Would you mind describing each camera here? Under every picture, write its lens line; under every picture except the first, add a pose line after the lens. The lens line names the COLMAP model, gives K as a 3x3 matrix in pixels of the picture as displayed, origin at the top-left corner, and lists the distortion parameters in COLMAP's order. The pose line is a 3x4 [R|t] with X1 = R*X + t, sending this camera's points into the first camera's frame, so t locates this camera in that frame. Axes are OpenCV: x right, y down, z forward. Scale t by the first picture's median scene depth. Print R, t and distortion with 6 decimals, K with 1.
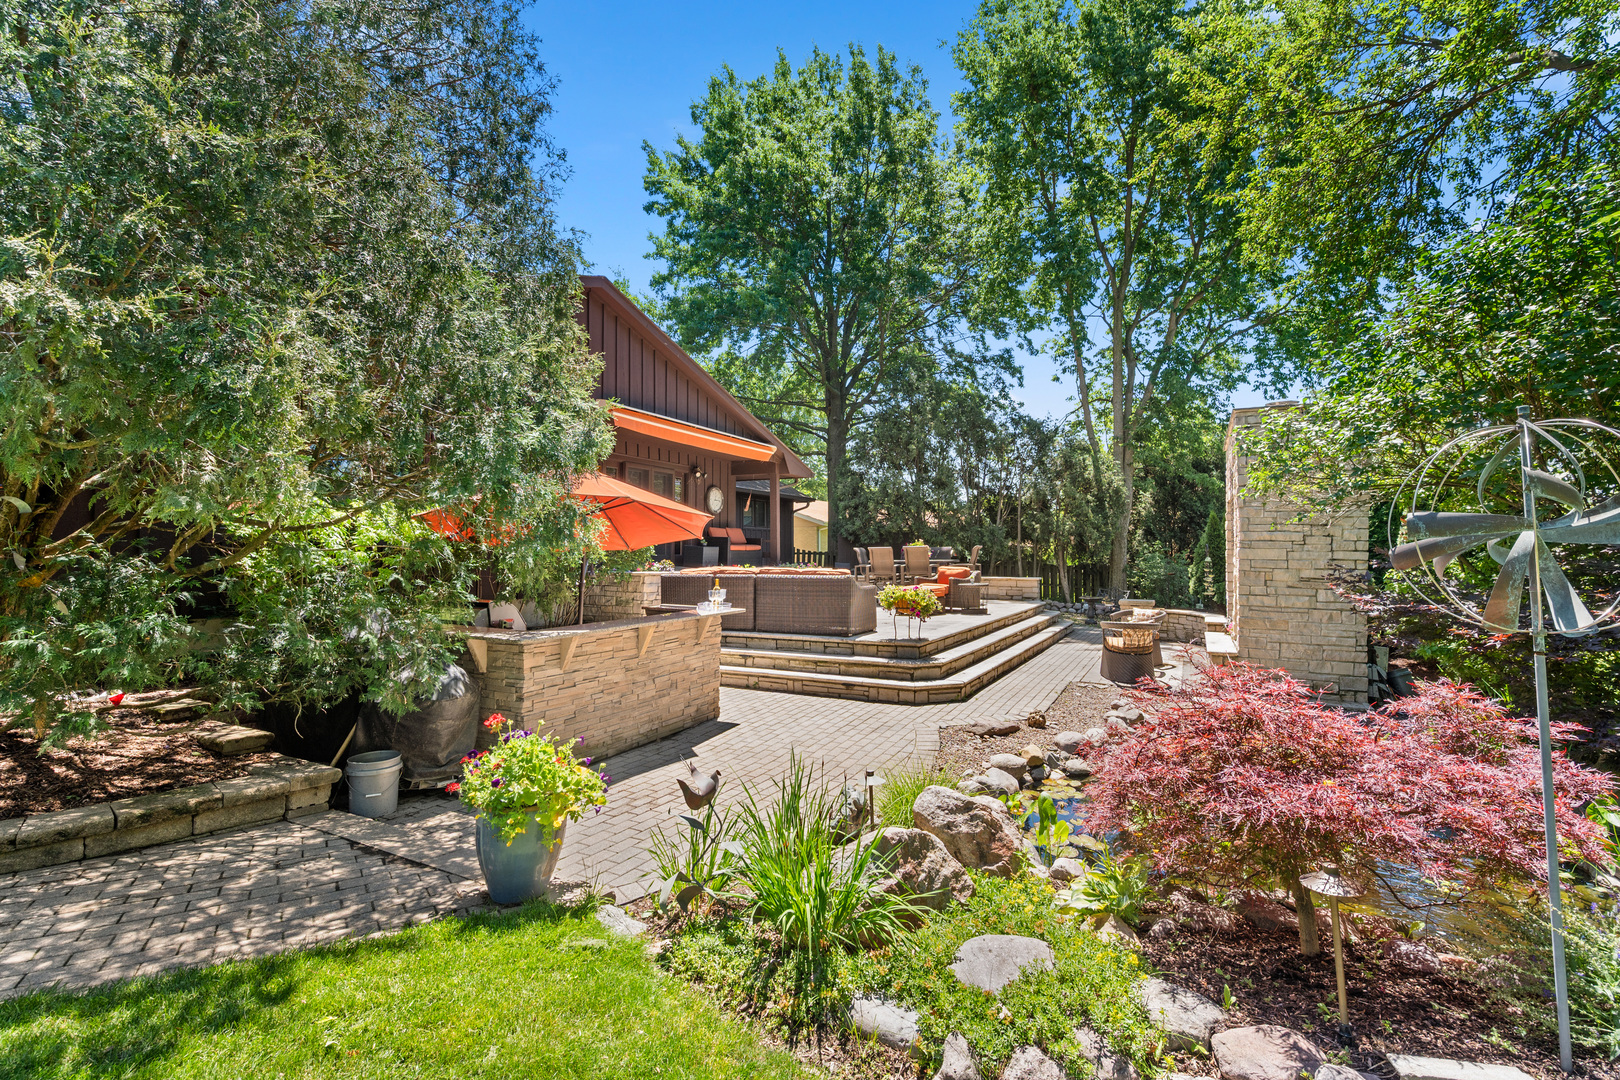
lens RADIAL K [[690.0, 0, 801.0], [0, 690.0, 528.4], [0, 0, 1]] dist [-0.001260, 0.001262]
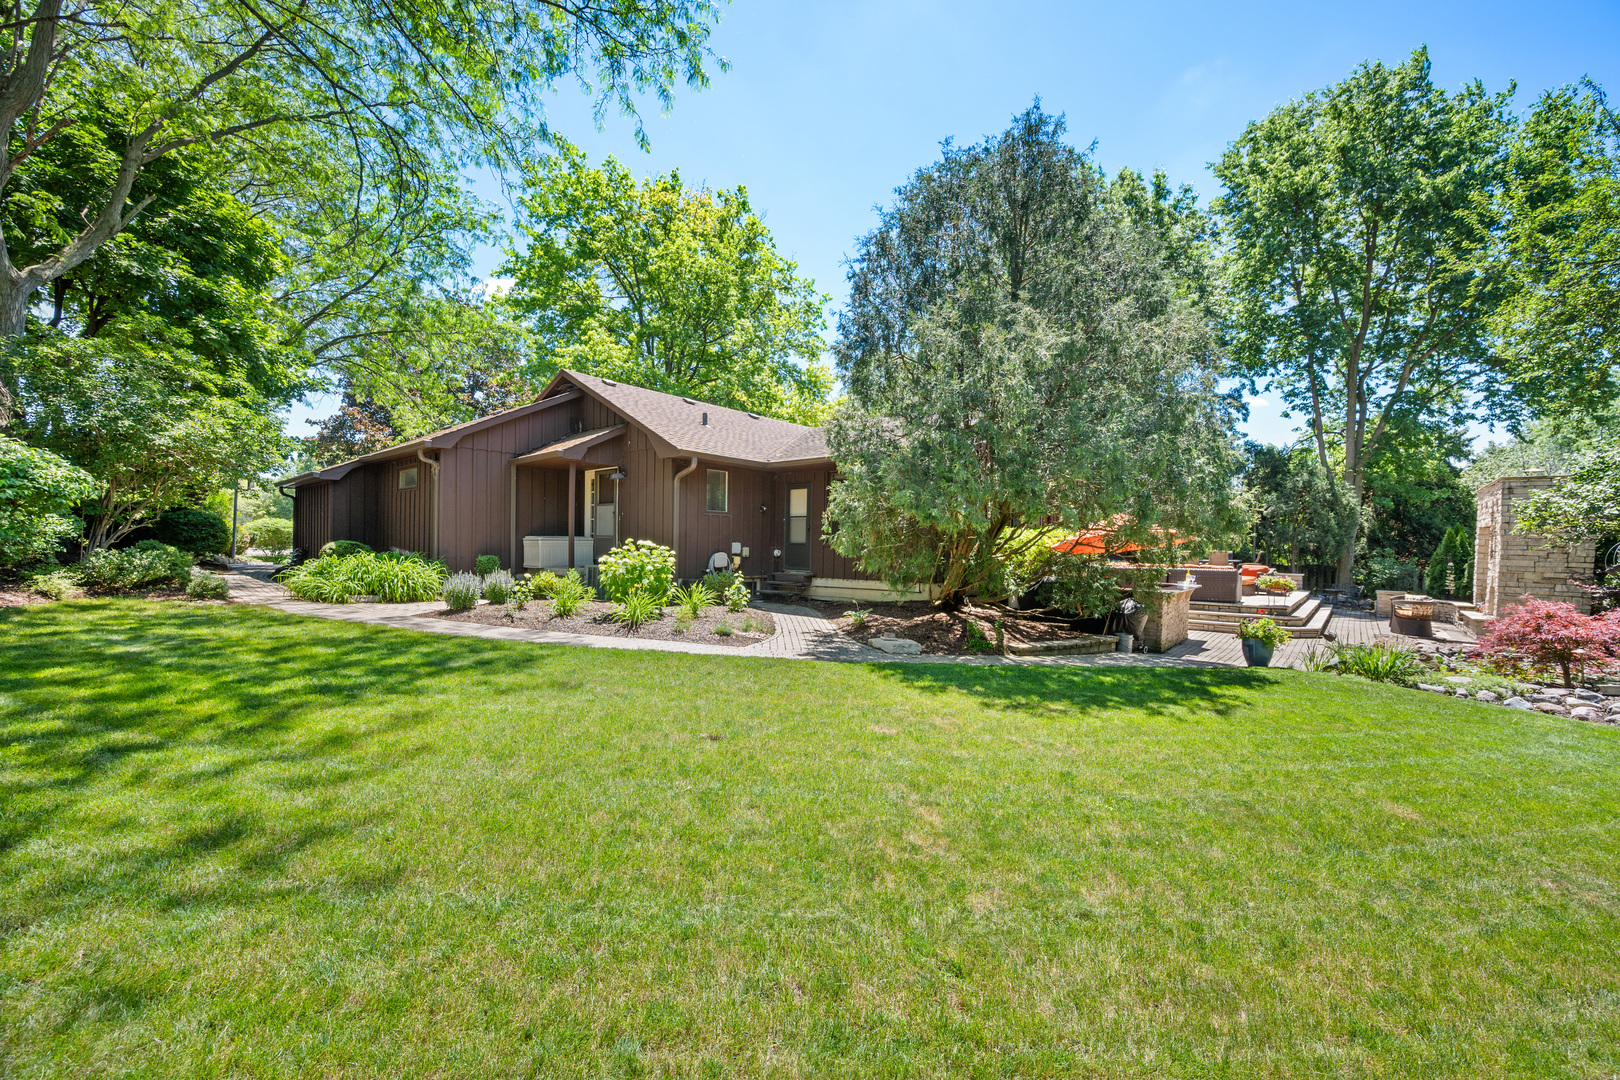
lens RADIAL K [[612.6, 0, 811.8], [0, 612.6, 550.6], [0, 0, 1]] dist [-0.002400, 0.000111]
pose [[0.976541, 0.017702, -0.214603, -0.244411], [-0.008519, 0.999011, 0.043643, -0.015659], [0.215163, -0.040791, 0.975726, -0.292171]]
